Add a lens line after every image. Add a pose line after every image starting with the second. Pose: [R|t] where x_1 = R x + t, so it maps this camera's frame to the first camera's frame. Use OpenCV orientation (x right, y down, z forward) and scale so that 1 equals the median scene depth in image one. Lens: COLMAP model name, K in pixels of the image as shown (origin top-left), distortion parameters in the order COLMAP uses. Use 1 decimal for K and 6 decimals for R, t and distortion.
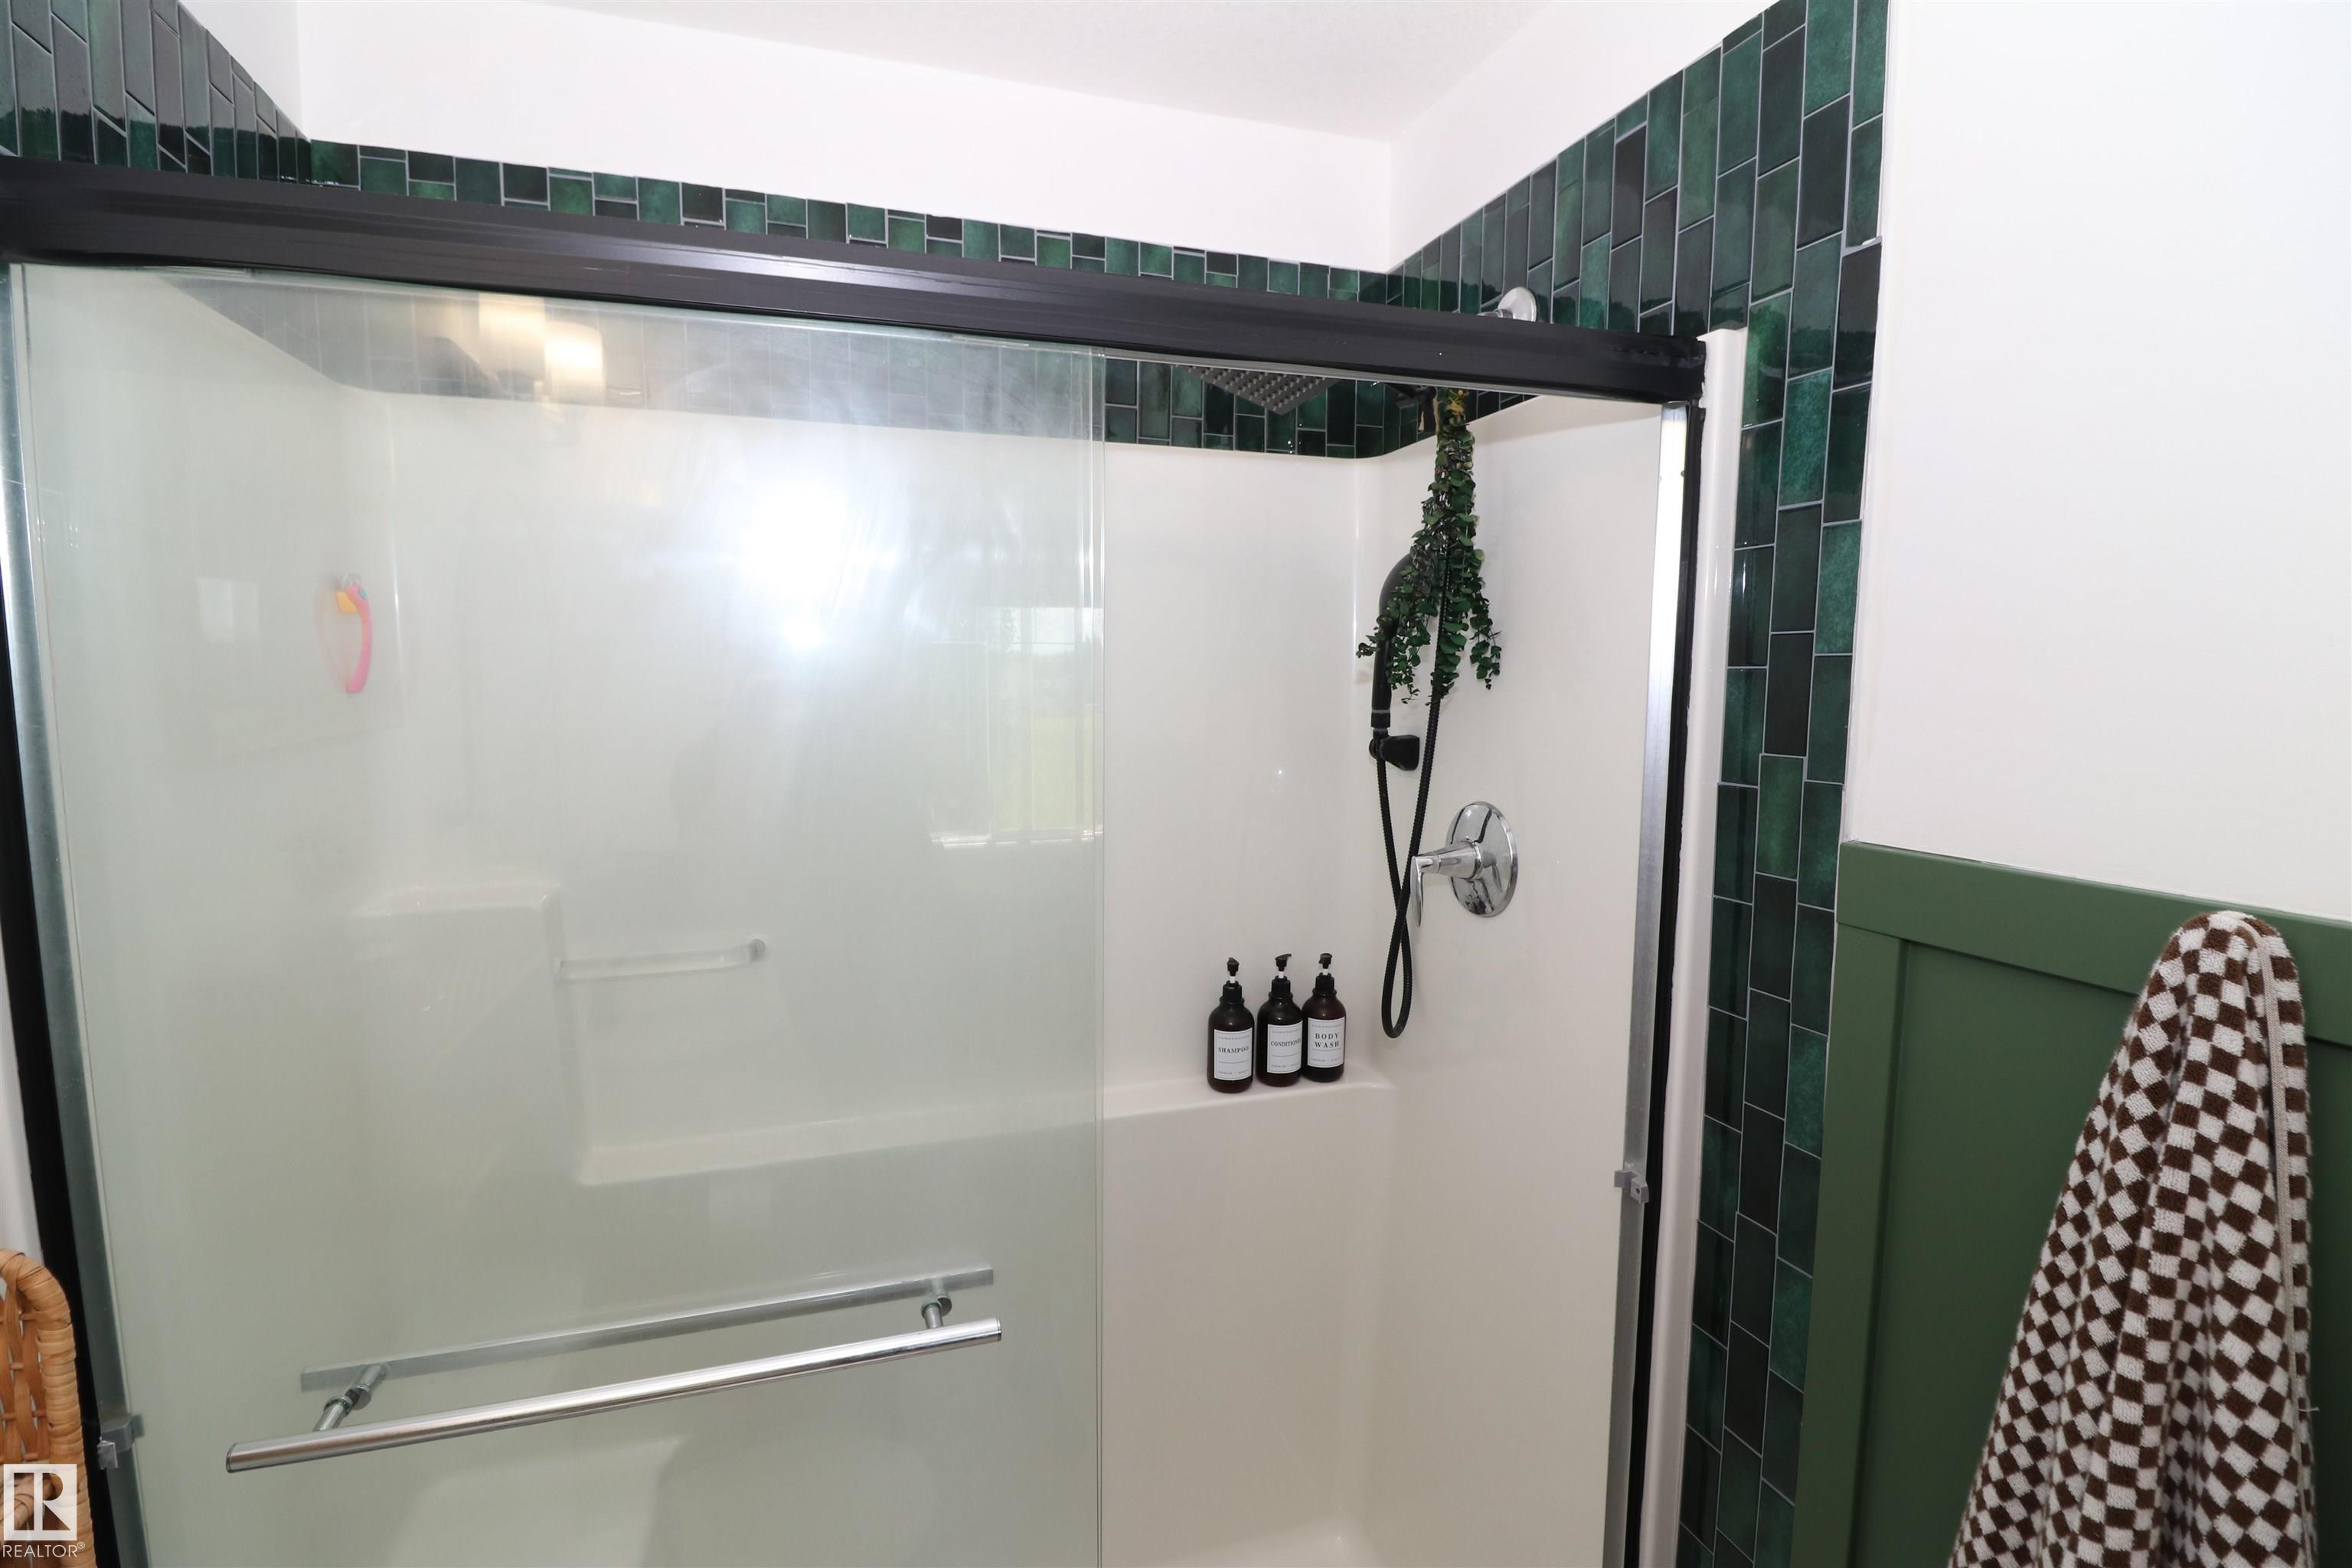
lens RADIAL K [[1089.6, 0, 1166.0], [0, 1089.6, 791.5], [0, 0, 1]] dist [0.001228, -0.014044]
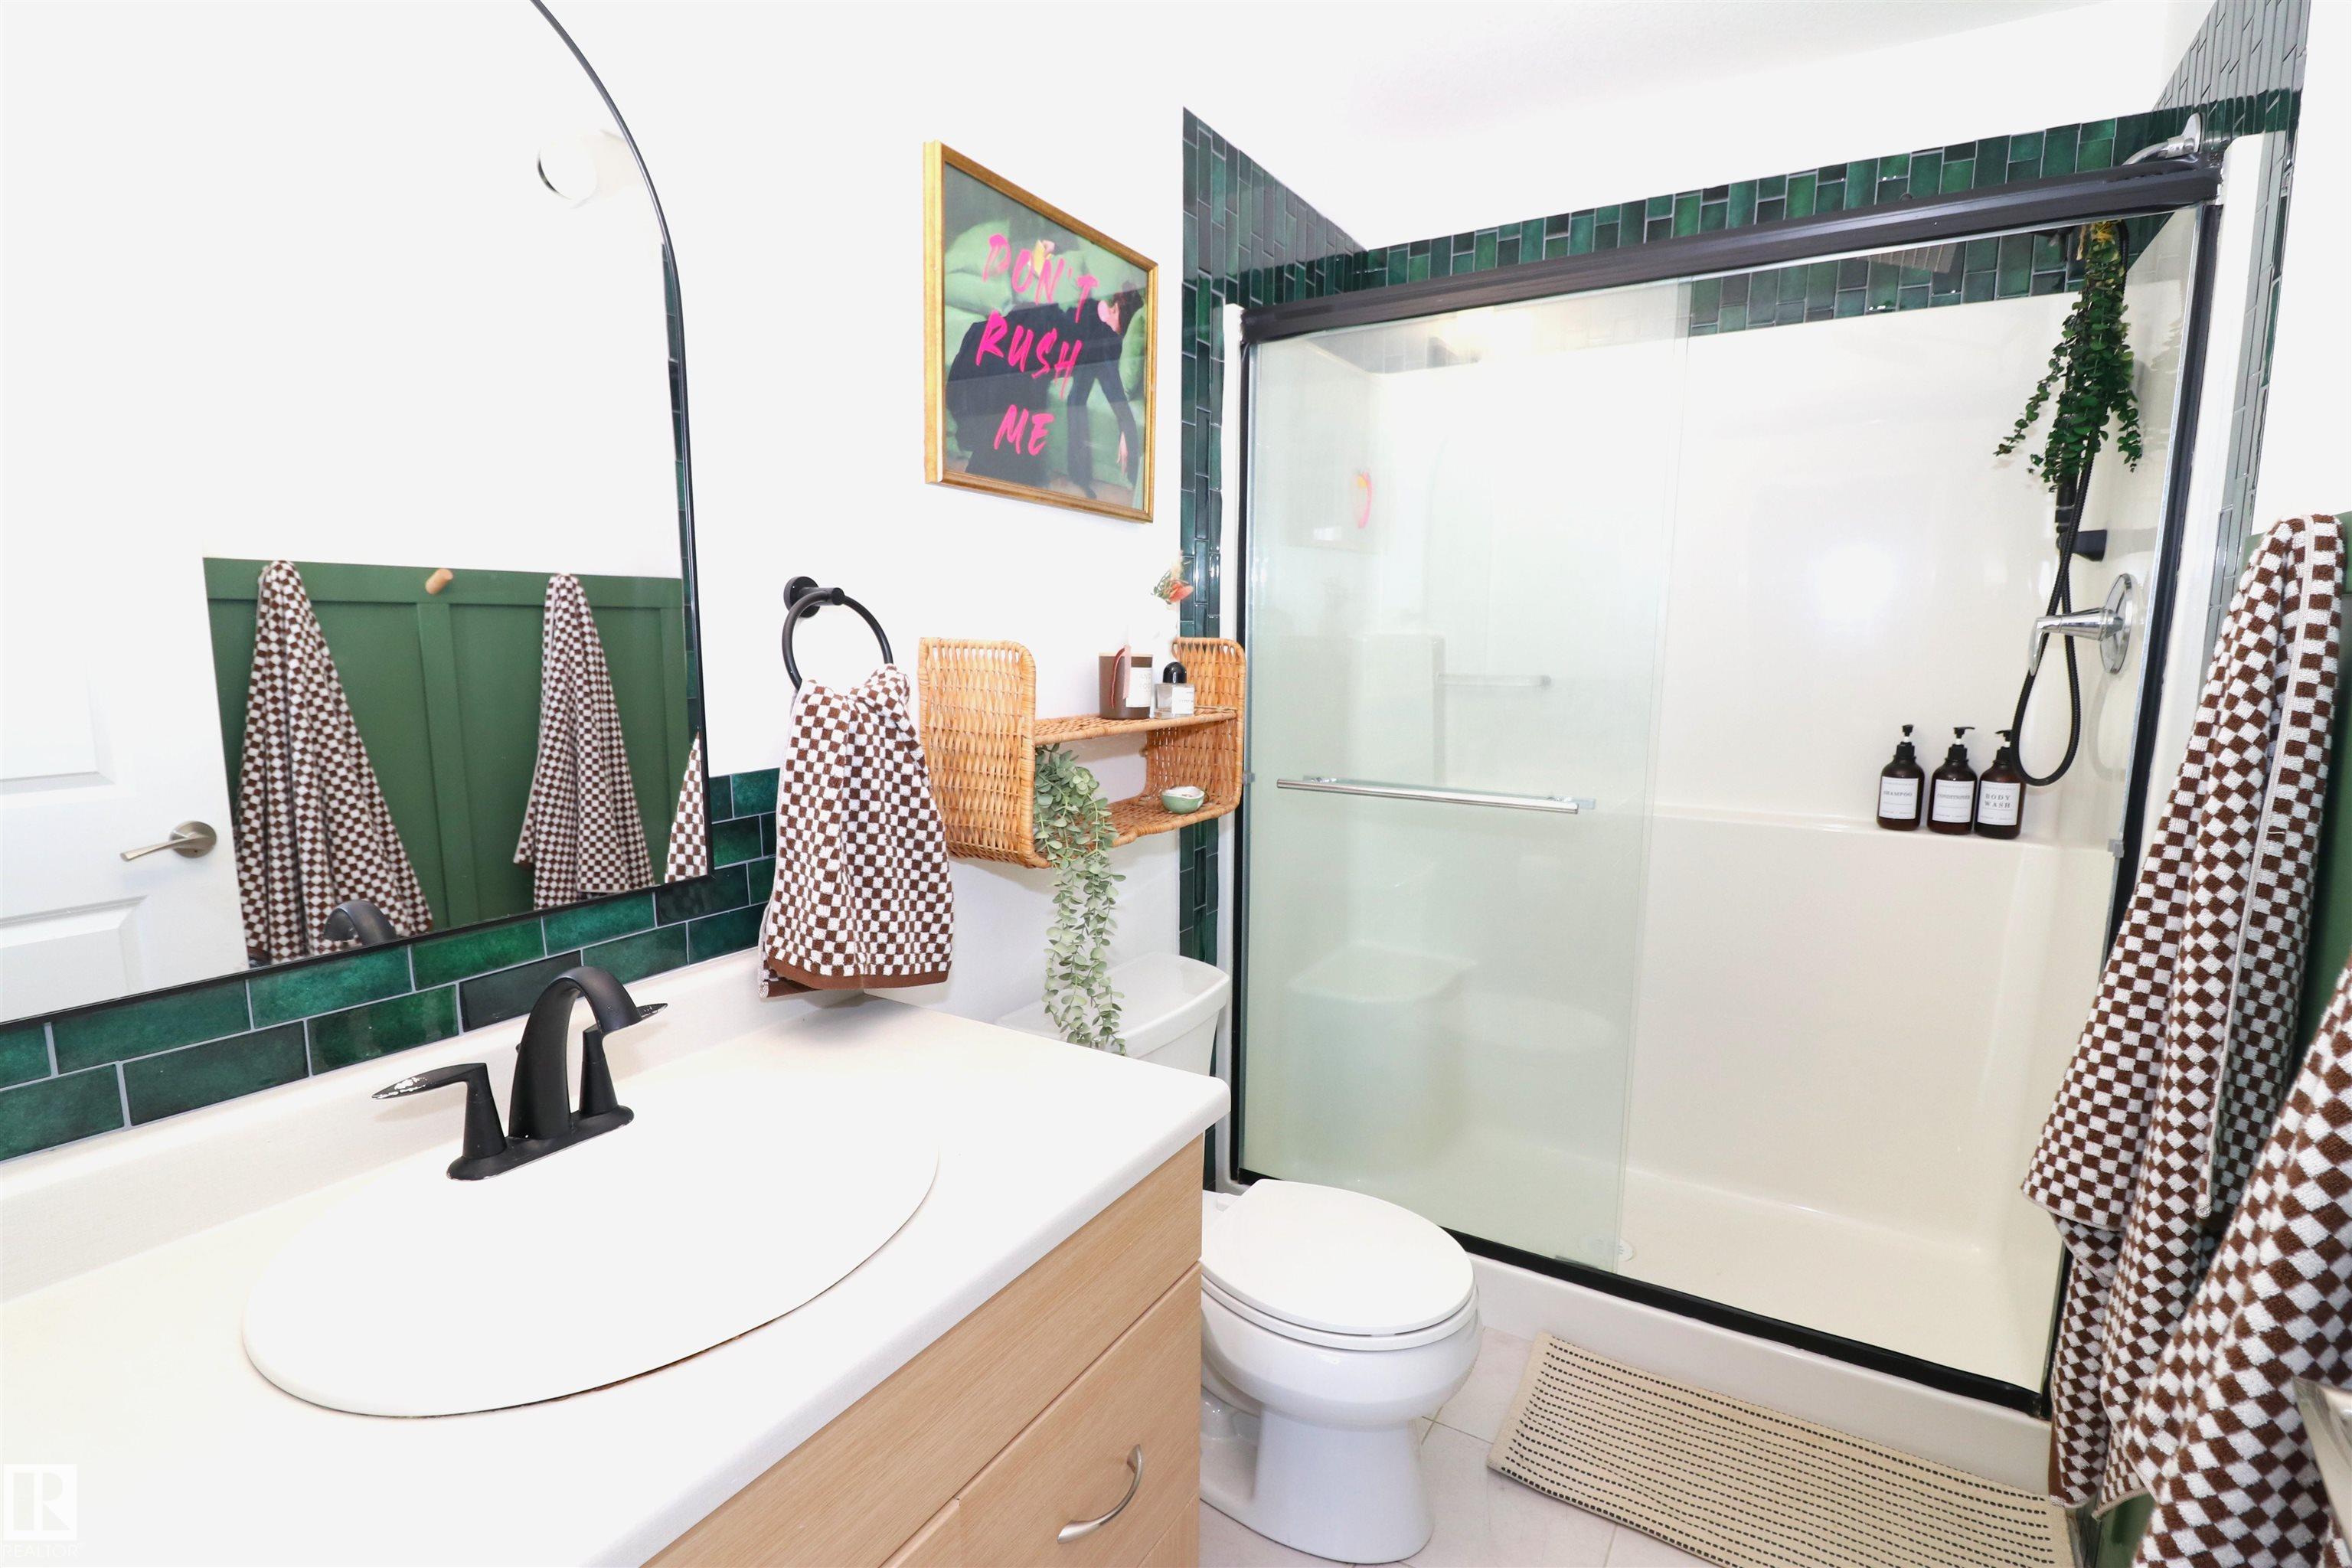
lens RADIAL K [[1089.6, 0, 1166.0], [0, 1089.6, 791.5], [0, 0, 1]] dist [0.001228, -0.014044]
pose [[0.647779, 0.111636, -0.753604, 0.516773], [-0.080806, 0.993693, 0.077744, 0.231137], [0.757530, 0.010535, 0.652715, -0.513980]]
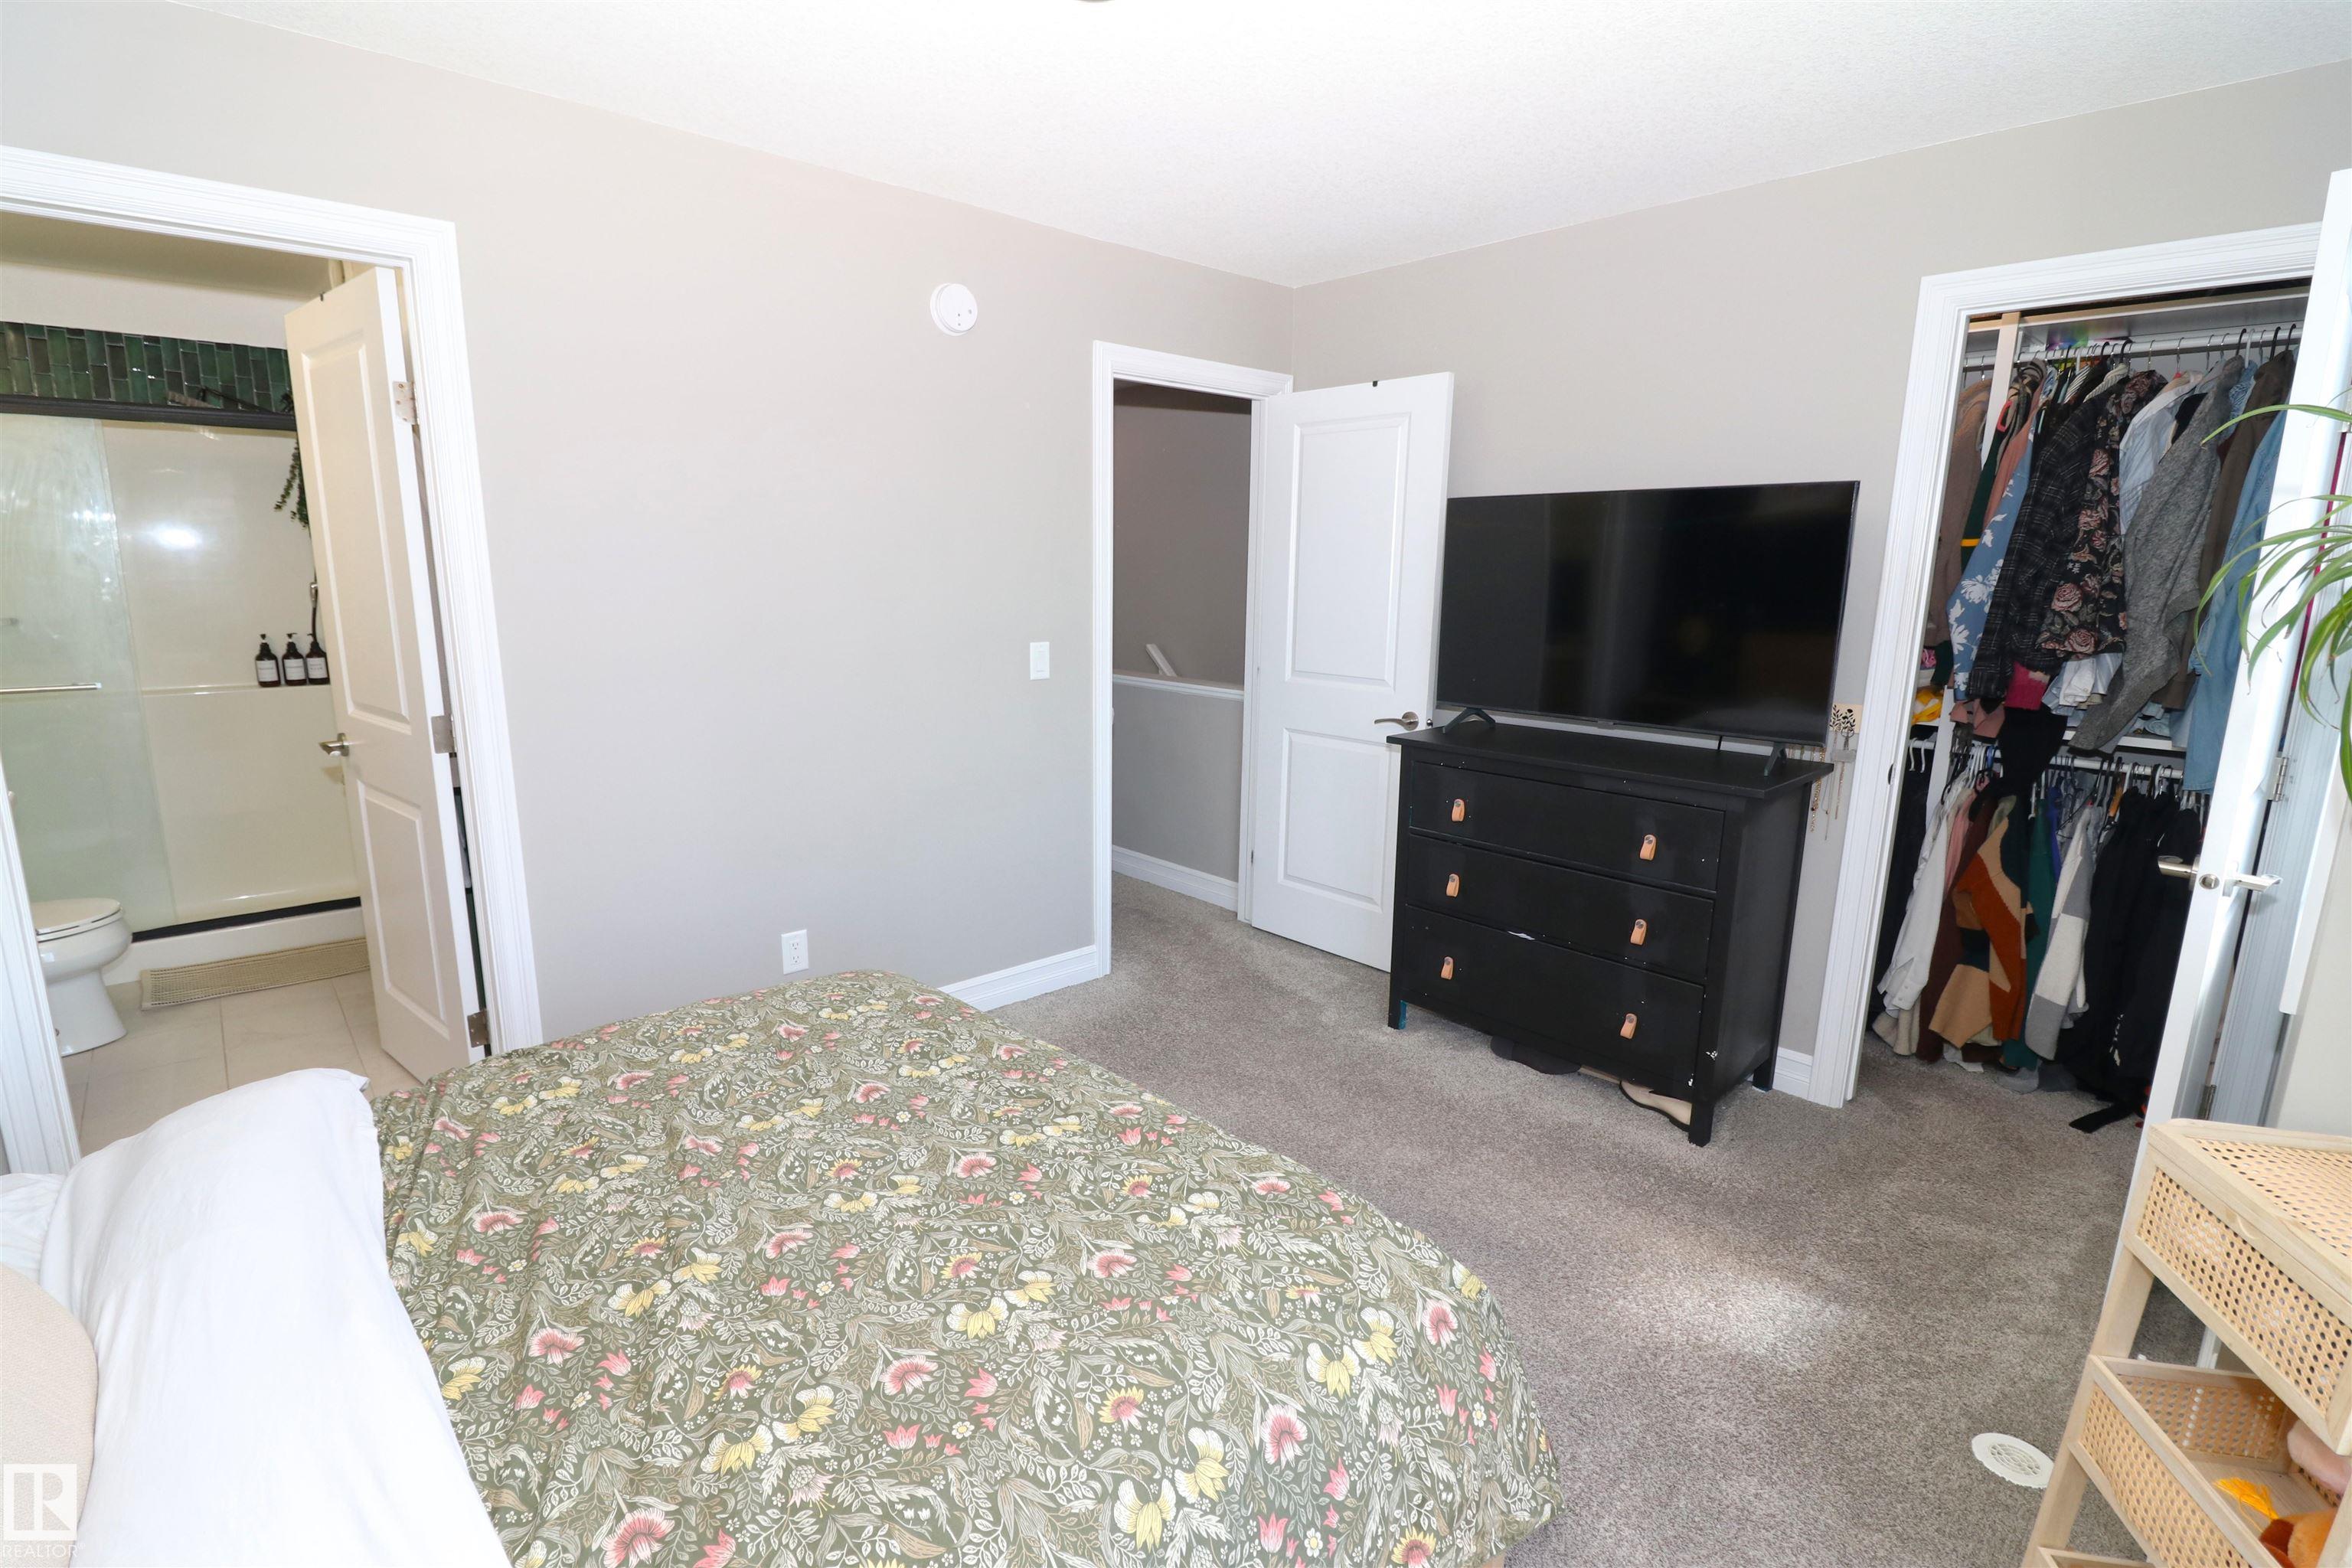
lens RADIAL K [[1089.6, 0, 1166.0], [0, 1089.6, 791.5], [0, 0, 1]] dist [0.001228, -0.014044]
pose [[0.908897, -0.071066, 0.410921, 1.015337], [0.029101, 0.993779, 0.107500, 0.349389], [-0.416004, -0.085748, 0.905311, -2.422474]]
